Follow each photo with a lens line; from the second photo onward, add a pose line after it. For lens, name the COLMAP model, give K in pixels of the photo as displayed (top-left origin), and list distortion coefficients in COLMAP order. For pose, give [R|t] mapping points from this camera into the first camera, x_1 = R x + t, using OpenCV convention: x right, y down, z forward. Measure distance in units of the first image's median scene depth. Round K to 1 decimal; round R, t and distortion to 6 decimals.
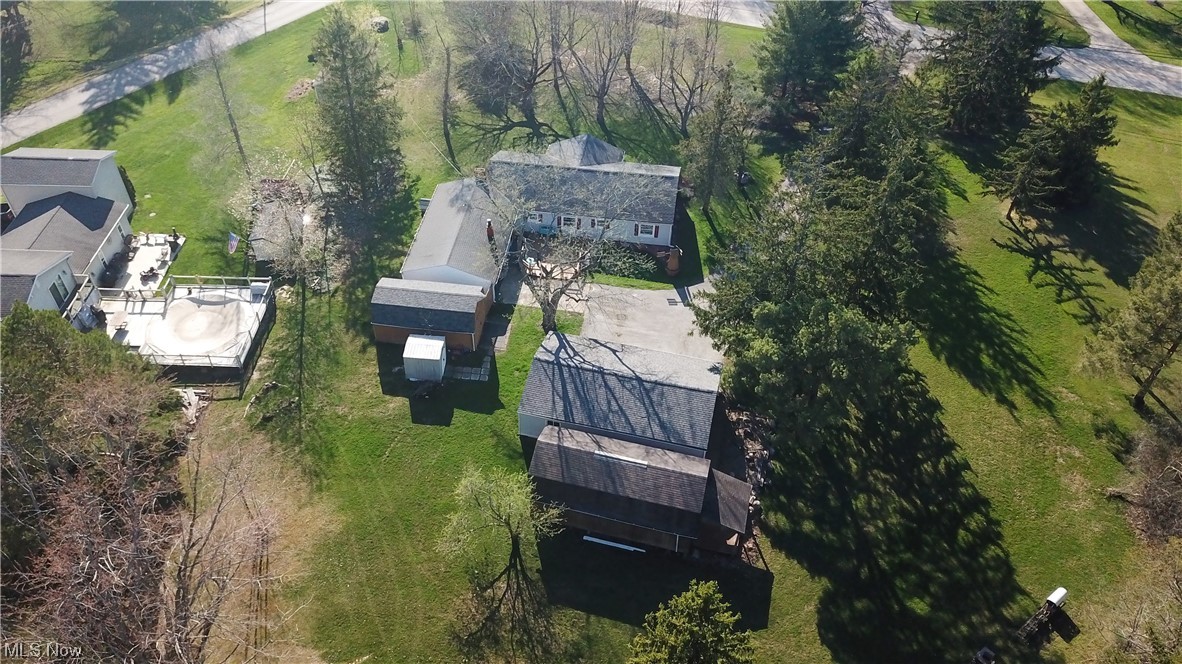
lens RADIAL K [[942.7, 0, 563.5], [0, 942.7, 330.4], [0, 0, 1]] dist [0.008450, 0.001749]
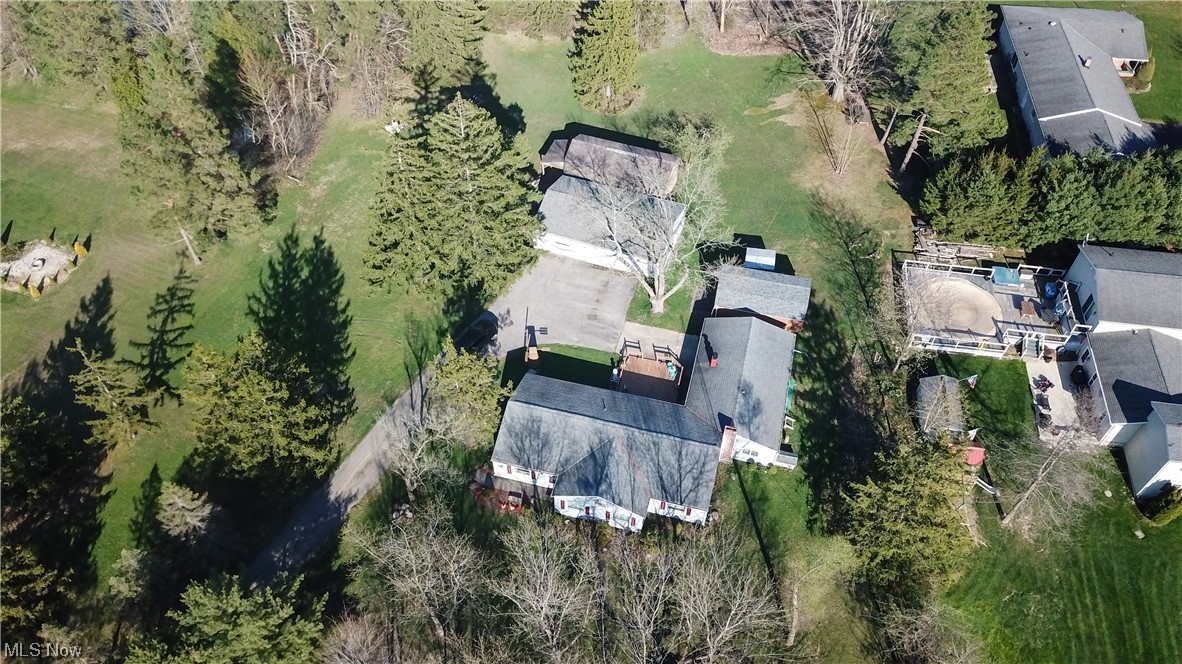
lens RADIAL K [[884.1, 0, 578.5], [0, 884.1, 337.2], [0, 0, 1]] dist [0.005656, 0.005050]
pose [[-0.993379, -0.094627, 0.065152, 0.008545], [0.069971, -0.048532, 0.996368, -1.218965], [-0.091121, 0.994329, 0.054832, 1.089666]]
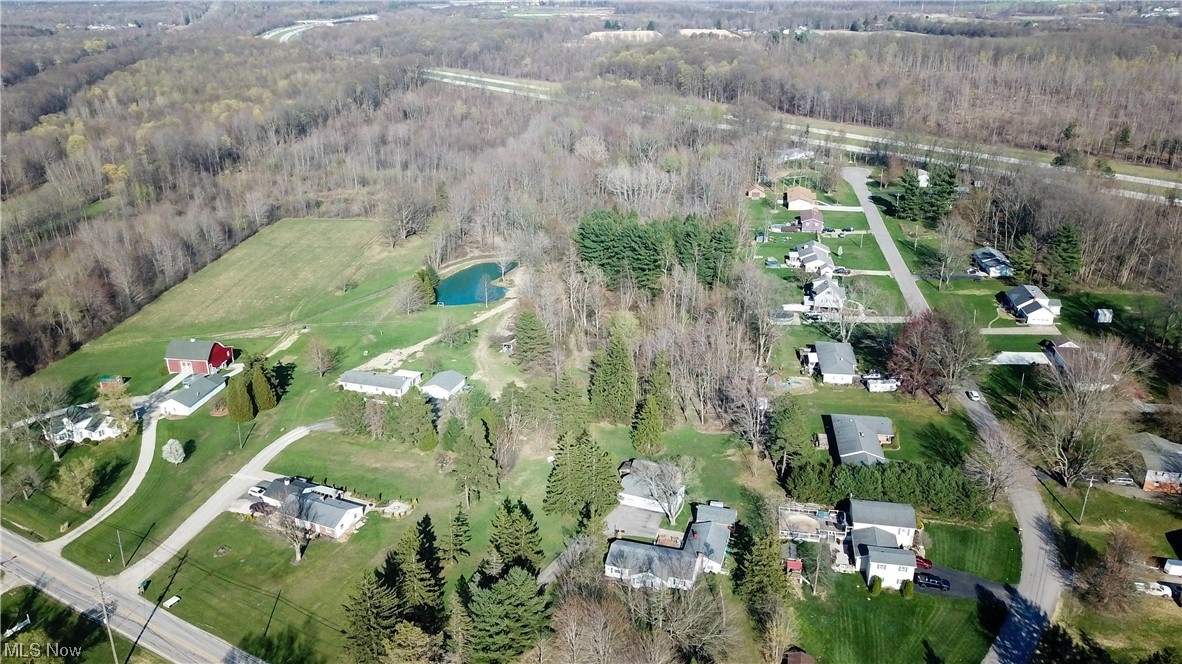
lens RADIAL K [[863.4, 0, 590.3], [0, 863.4, 353.5], [0, 0, 1]] dist [0.002435, 0.001753]
pose [[-0.989470, -0.065395, 0.129124, -0.077221], [0.089991, 0.420765, 0.902695, -2.707804], [-0.113363, 0.904809, -0.410450, 1.764339]]
